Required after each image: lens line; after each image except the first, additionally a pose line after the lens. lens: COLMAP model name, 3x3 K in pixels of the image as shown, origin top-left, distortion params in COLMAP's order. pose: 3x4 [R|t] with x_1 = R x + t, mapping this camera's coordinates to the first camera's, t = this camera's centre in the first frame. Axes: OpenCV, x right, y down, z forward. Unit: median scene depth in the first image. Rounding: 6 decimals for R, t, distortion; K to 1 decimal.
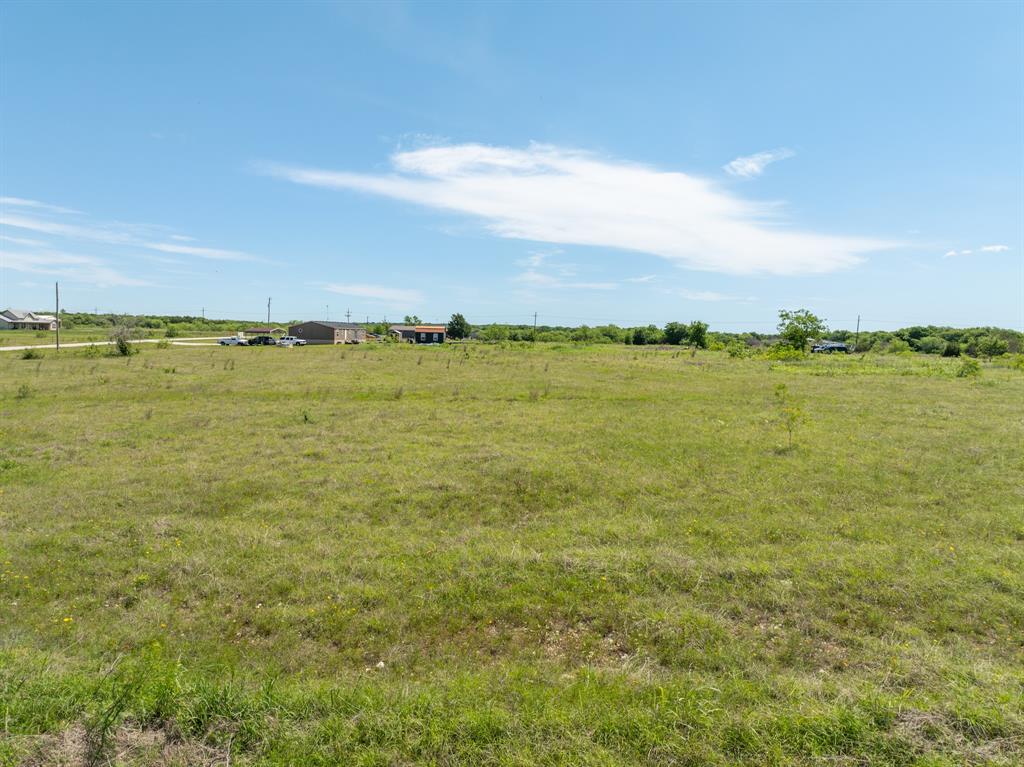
lens RADIAL K [[731.6, 0, 485.5], [0, 731.6, 320.7], [0, 0, 1]] dist [-0.010786, -0.001661]
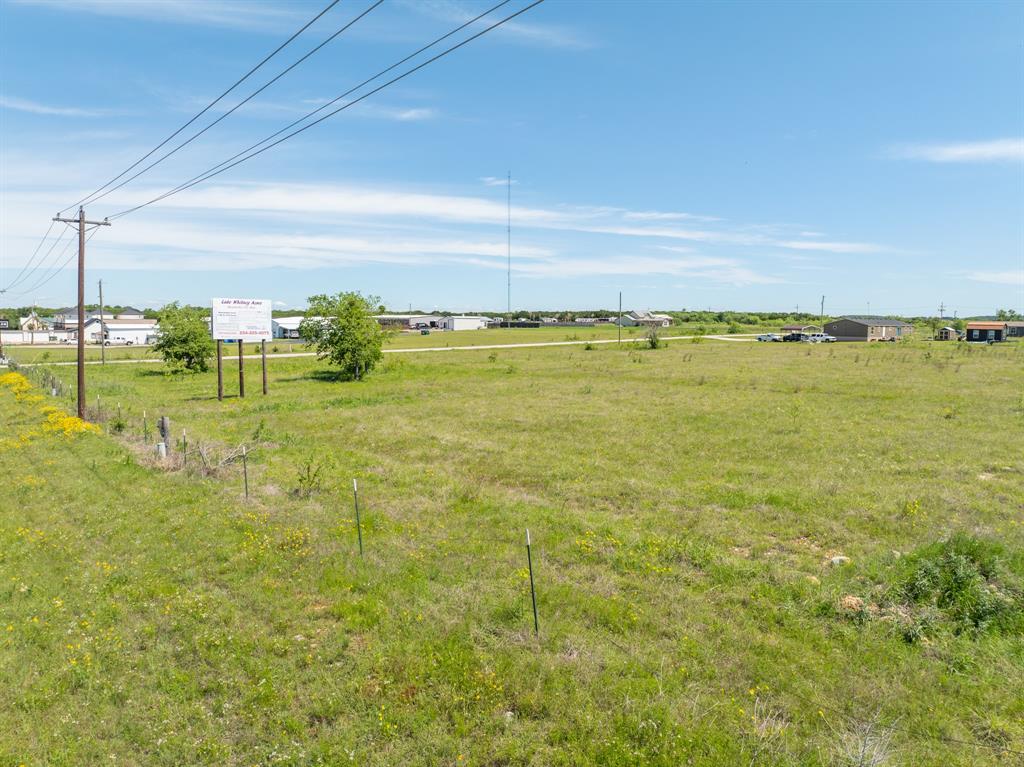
lens RADIAL K [[724.3, 0, 513.6], [0, 724.3, 350.1], [0, 0, 1]] dist [-0.039929, 0.000847]
pose [[0.702756, 0.018590, -0.711188, 0.074872], [0.015382, 0.999028, 0.041313, -0.001843], [0.711264, -0.039972, 0.701787, -0.014096]]
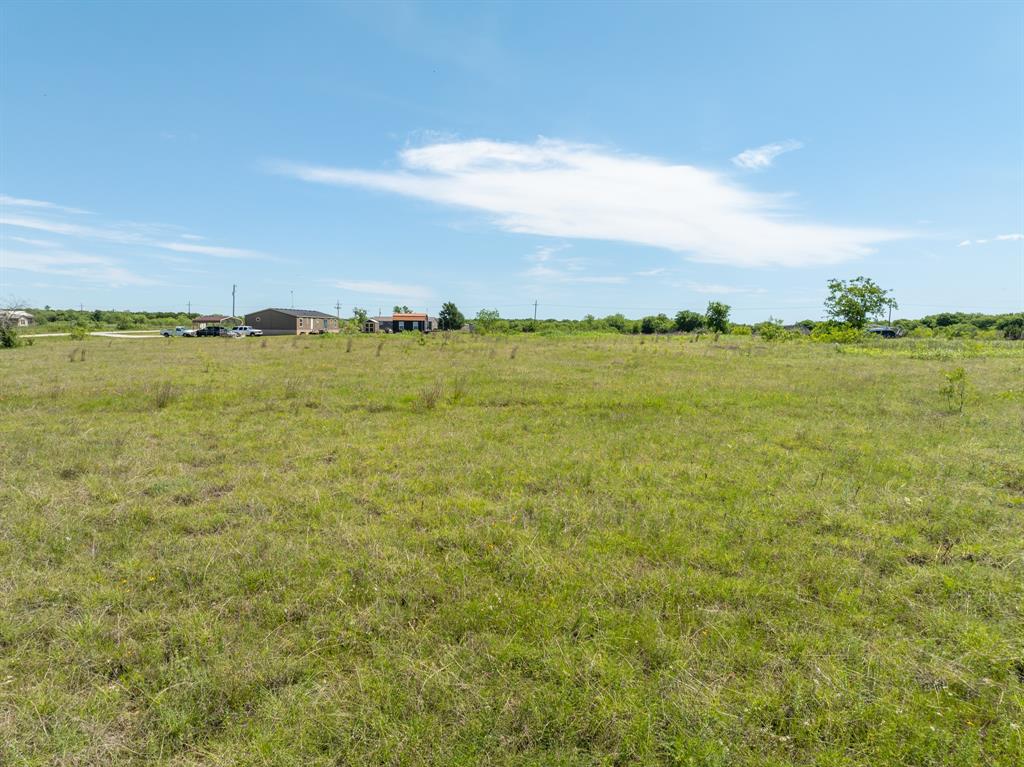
lens RADIAL K [[724.2, 0, 490.3], [0, 724.2, 323.8], [0, 0, 1]] dist [-0.003187, -0.000988]
pose [[0.999910, -0.010668, -0.008117, 0.015318], [0.010751, 0.999890, 0.010259, 0.006494], [0.008007, -0.010345, 0.999914, 0.070937]]
